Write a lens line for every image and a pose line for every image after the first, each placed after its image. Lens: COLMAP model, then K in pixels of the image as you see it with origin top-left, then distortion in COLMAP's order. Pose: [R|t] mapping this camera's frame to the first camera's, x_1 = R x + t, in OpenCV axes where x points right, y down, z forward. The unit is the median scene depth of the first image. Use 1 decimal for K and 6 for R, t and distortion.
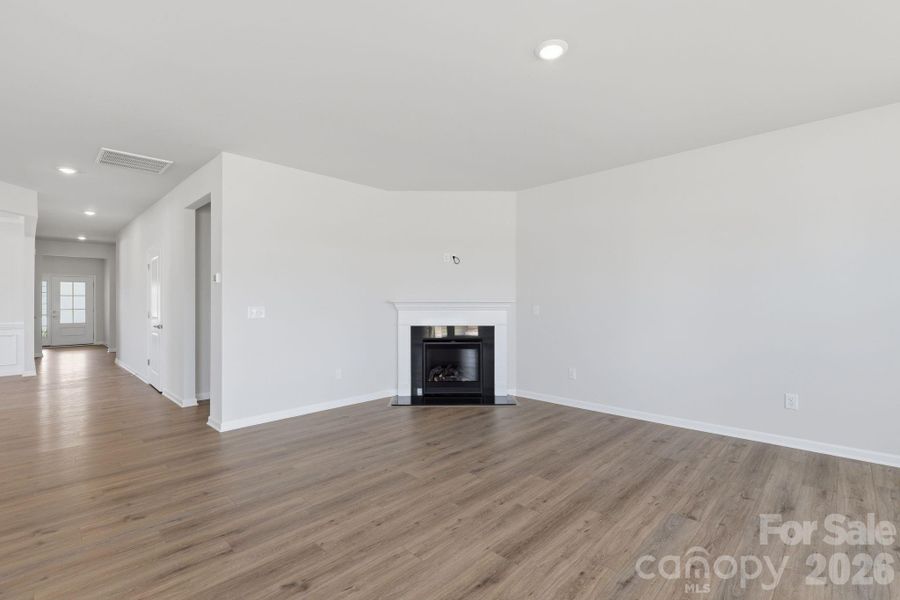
lens RADIAL K [[410.2, 0, 450.1], [0, 410.2, 298.2], [0, 0, 1]] dist [-0.001146, -0.000068]
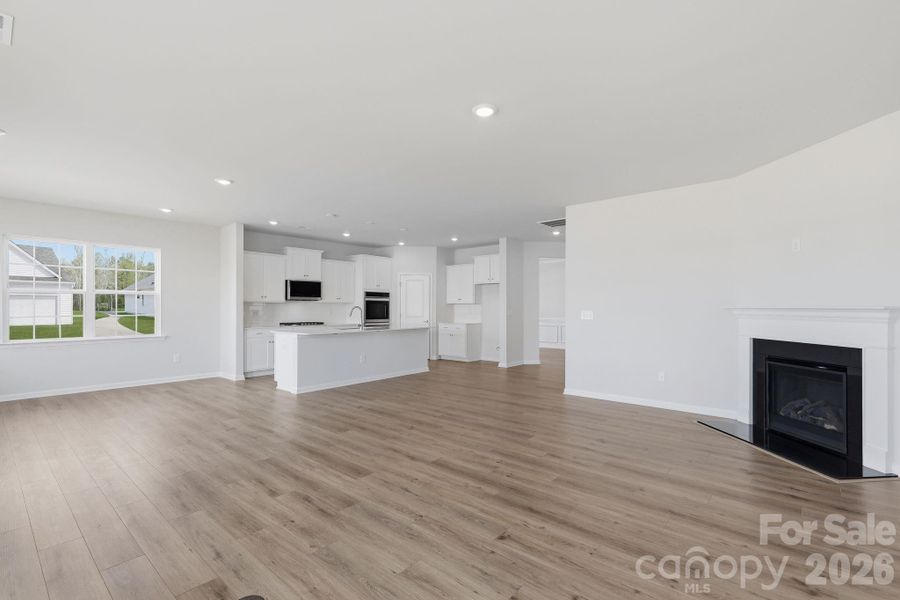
lens RADIAL K [[406.4, 0, 447.3], [0, 406.4, 302.8], [0, 0, 1]] dist [0.001360, 0.000012]
pose [[0.058852, -0.006915, -0.998243, 1.131003], [0.006898, 0.999955, -0.006521, -0.000154], [0.998243, -0.006502, 0.058897, 0.612658]]
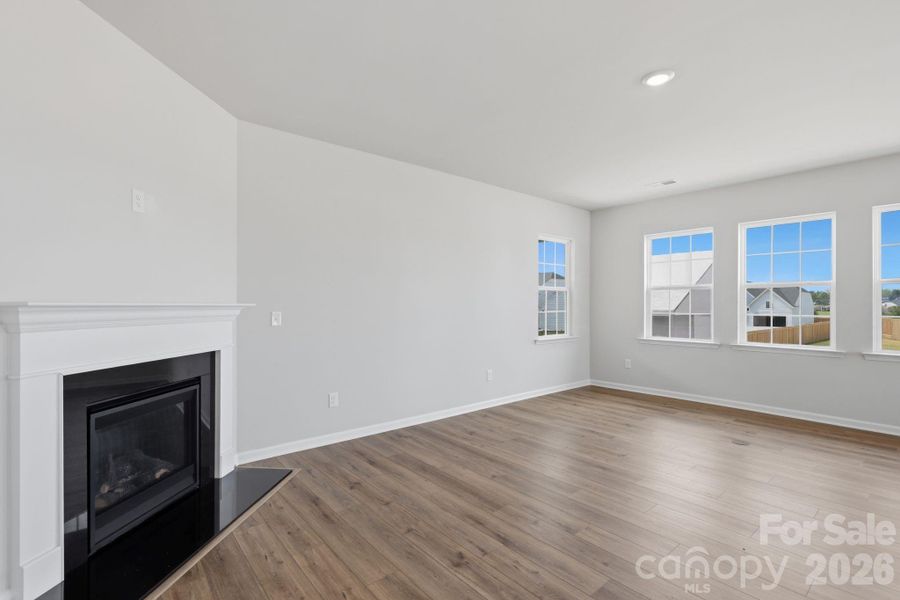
lens RADIAL K [[417.7, 0, 450.0], [0, 417.7, 300.0], [0, 0, 1]] dist [0.001596, -0.000815]
pose [[0.101401, 0.010528, 0.994790, -0.699731], [-0.009902, 0.999905, -0.009573, 0.005918], [-0.994796, -0.008879, 0.101496, 1.089107]]
